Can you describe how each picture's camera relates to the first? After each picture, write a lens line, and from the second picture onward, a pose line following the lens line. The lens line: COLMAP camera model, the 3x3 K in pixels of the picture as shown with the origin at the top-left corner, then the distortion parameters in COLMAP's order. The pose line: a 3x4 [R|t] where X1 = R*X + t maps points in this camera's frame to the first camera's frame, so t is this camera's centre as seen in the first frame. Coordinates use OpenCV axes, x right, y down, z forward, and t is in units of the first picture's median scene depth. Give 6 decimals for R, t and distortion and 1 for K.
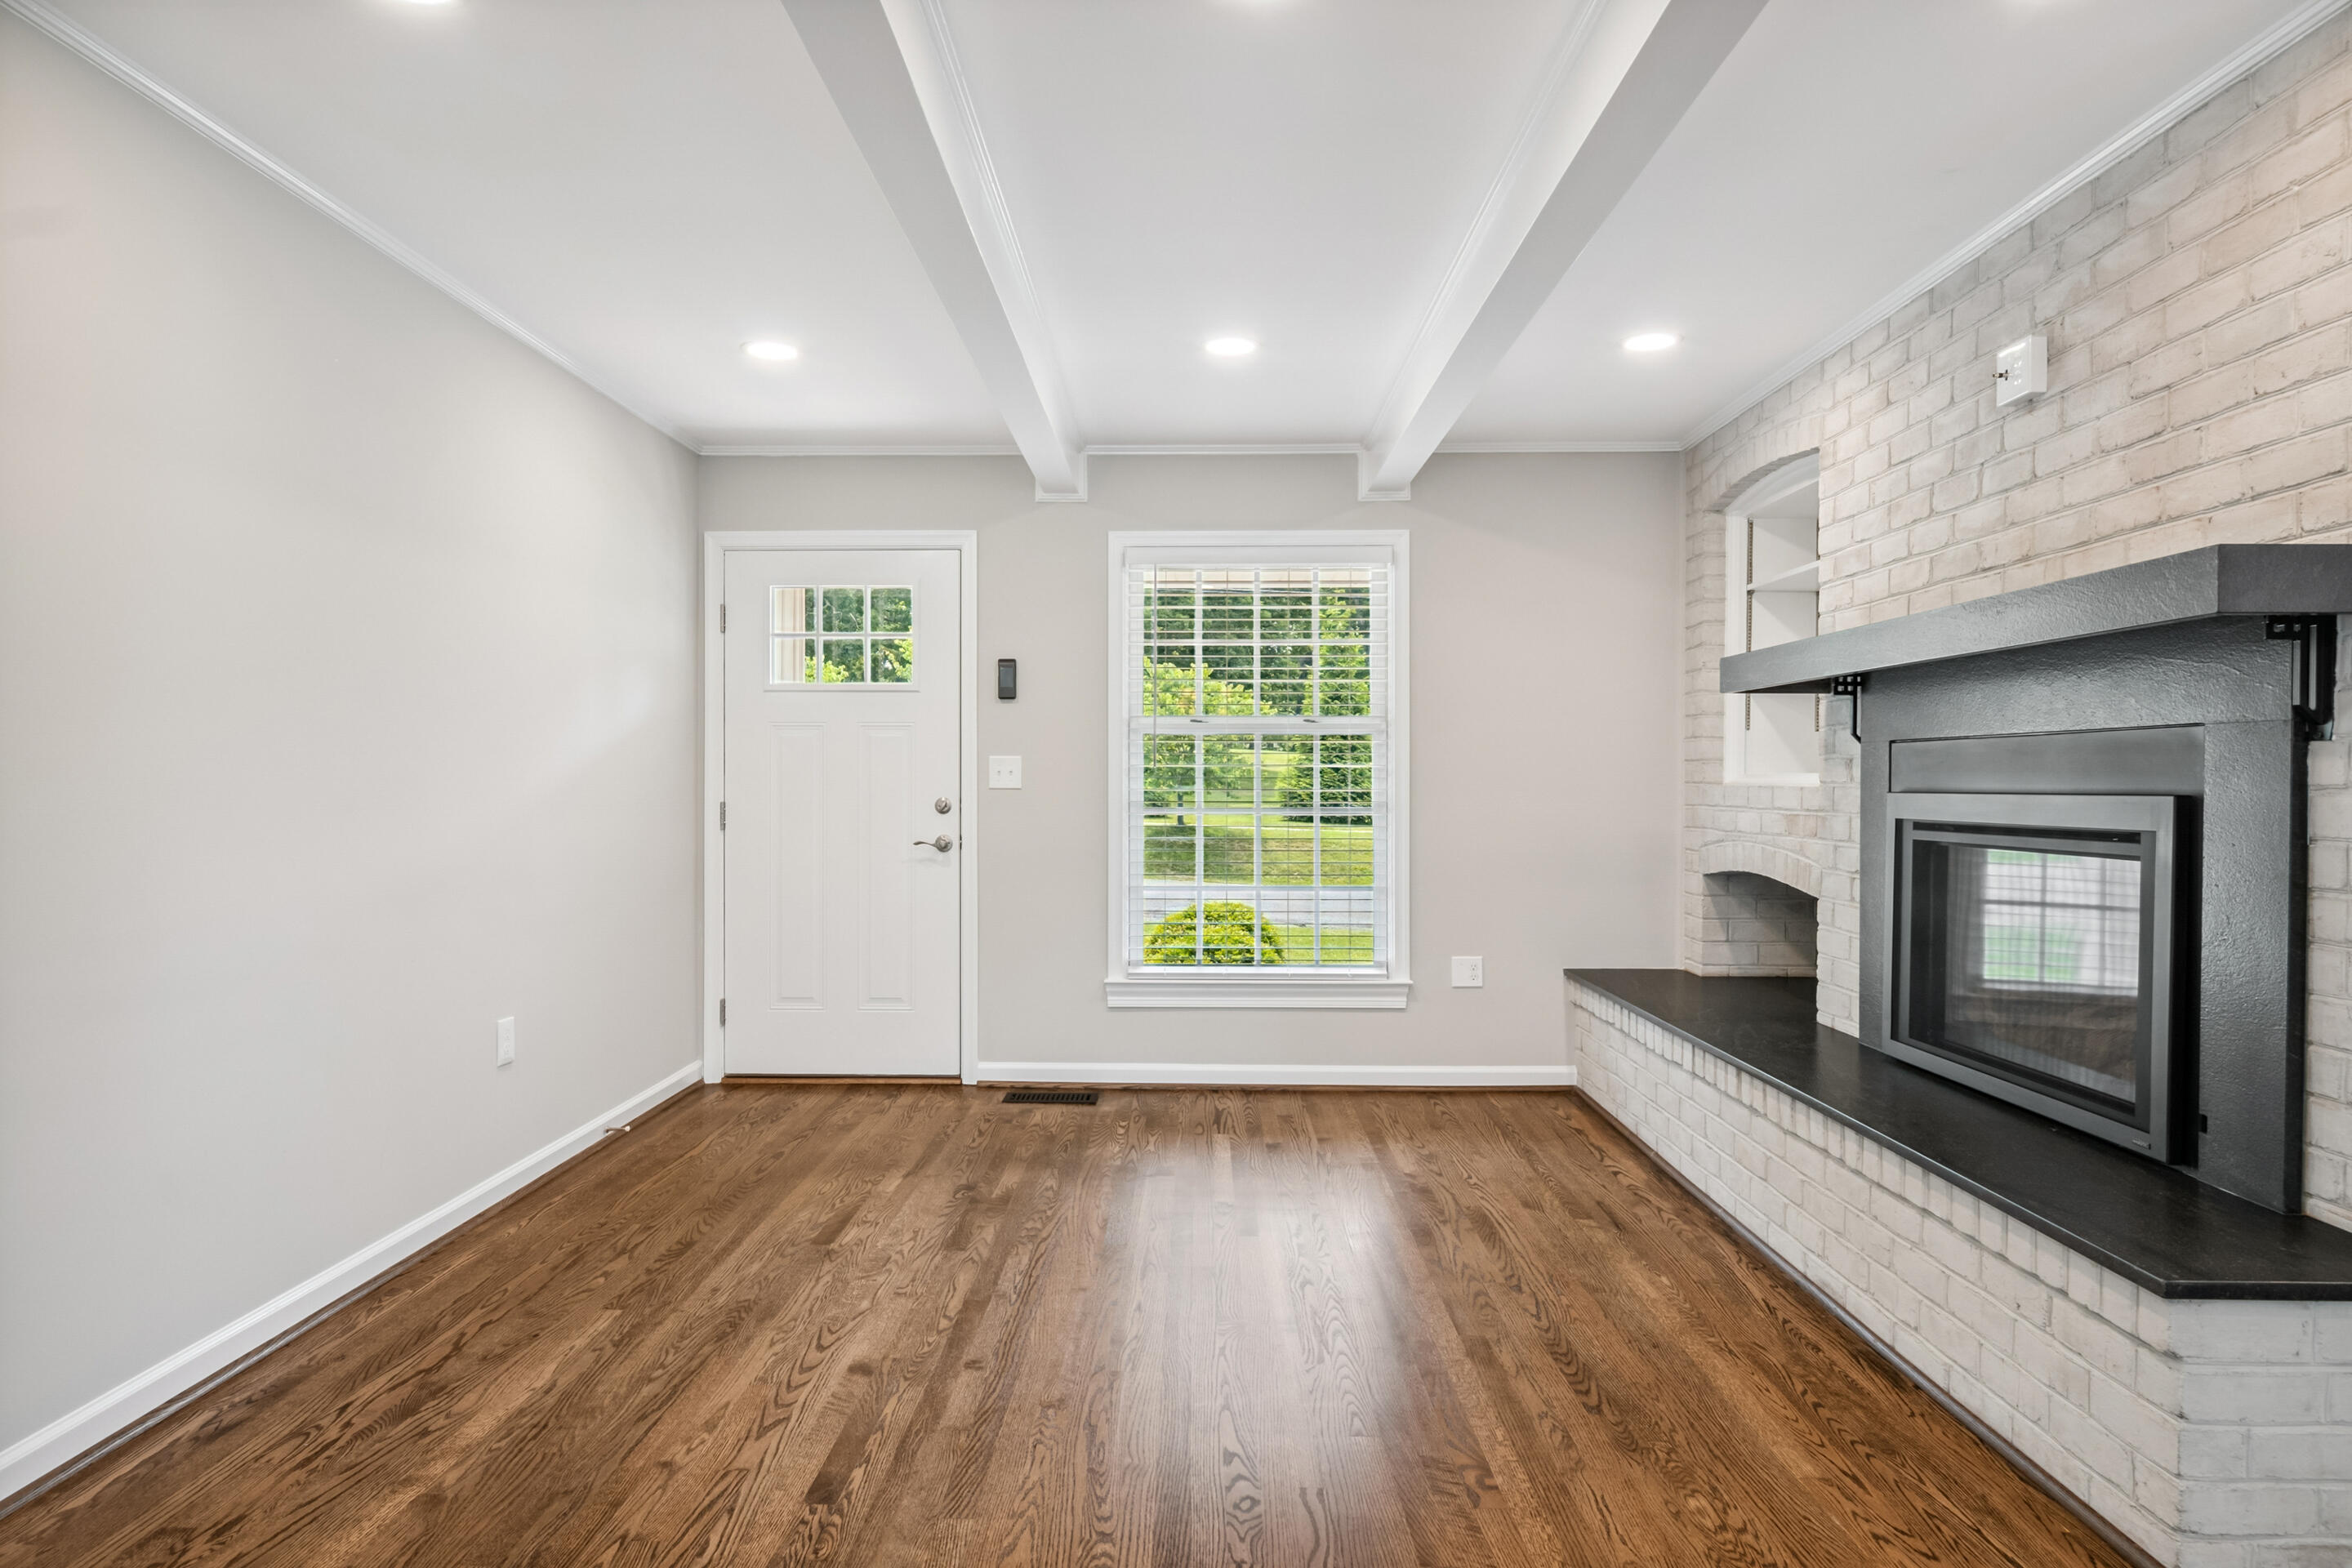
lens RADIAL K [[1415.4, 0, 1180.3], [0, 1415.4, 788.3], [0, 0, 1]] dist [0.004717, -0.007274]
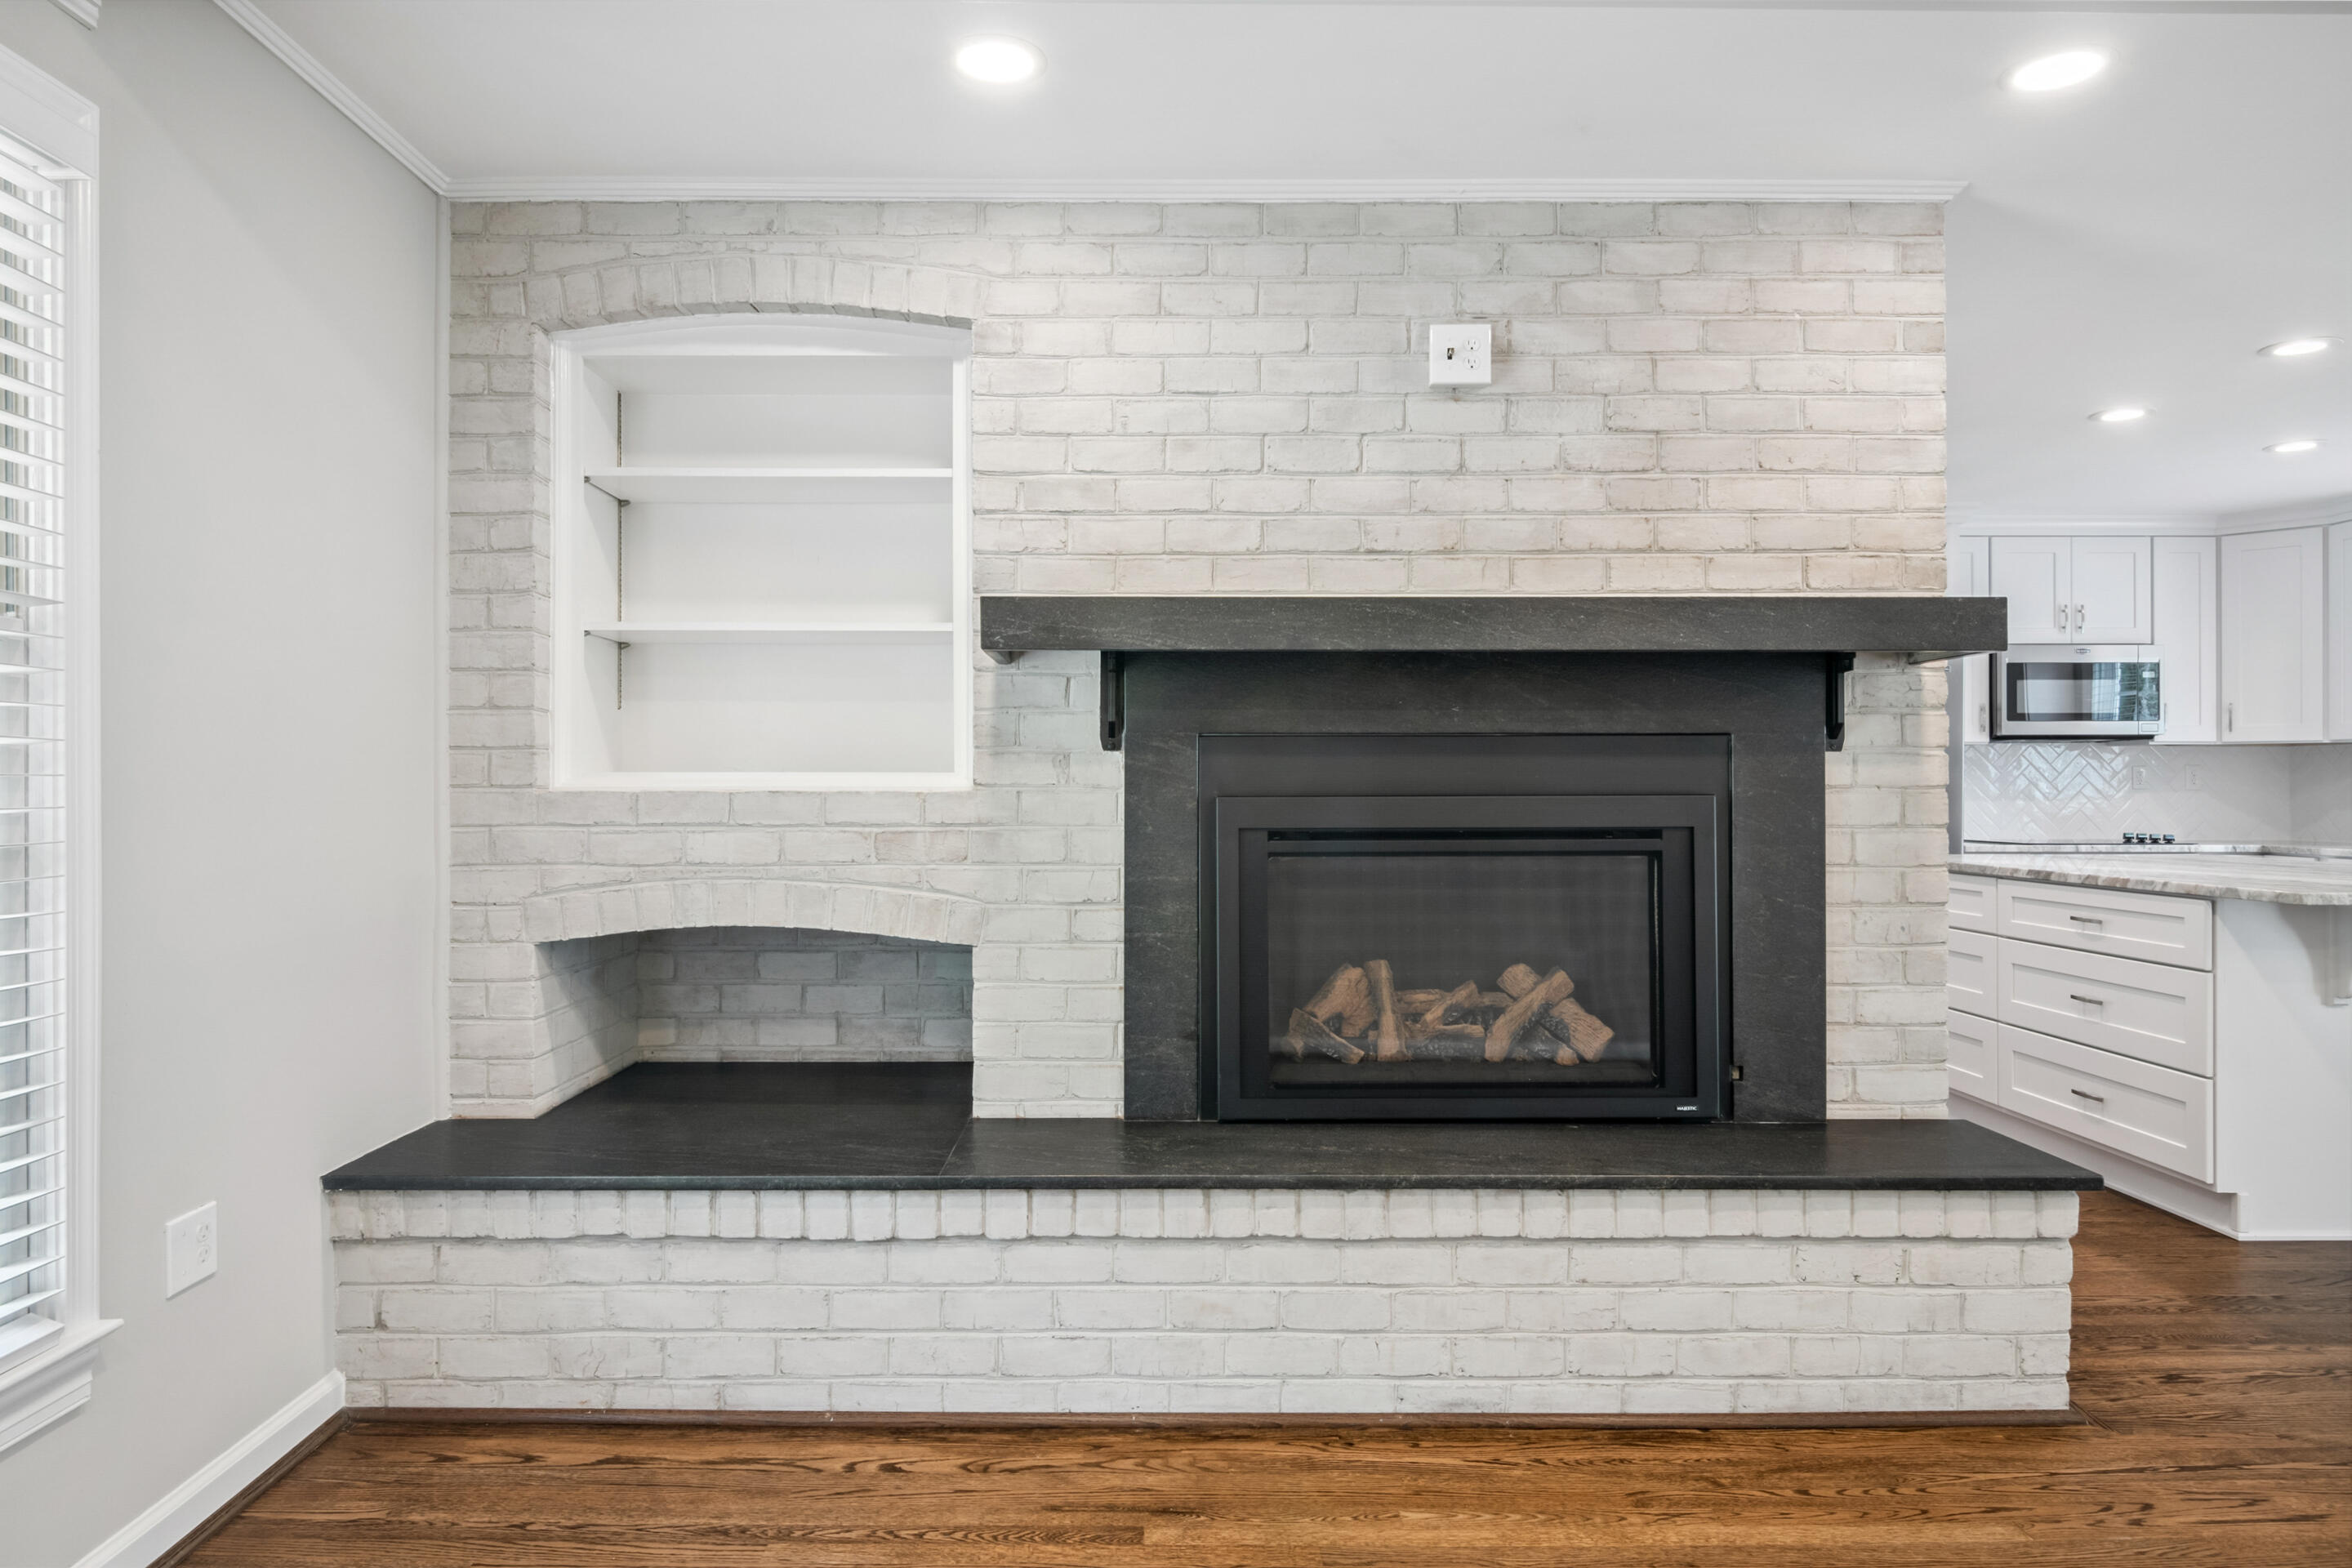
lens RADIAL K [[1415.4, 0, 1168.4], [0, 1415.4, 780.7], [0, 0, 1]] dist [0.004717, -0.007274]
pose [[-0.020447, -0.002967, 0.999787, -0.376351], [0.007244, 0.999969, 0.003115, -0.011248], [-0.999765, 0.007306, -0.020425, 1.262886]]
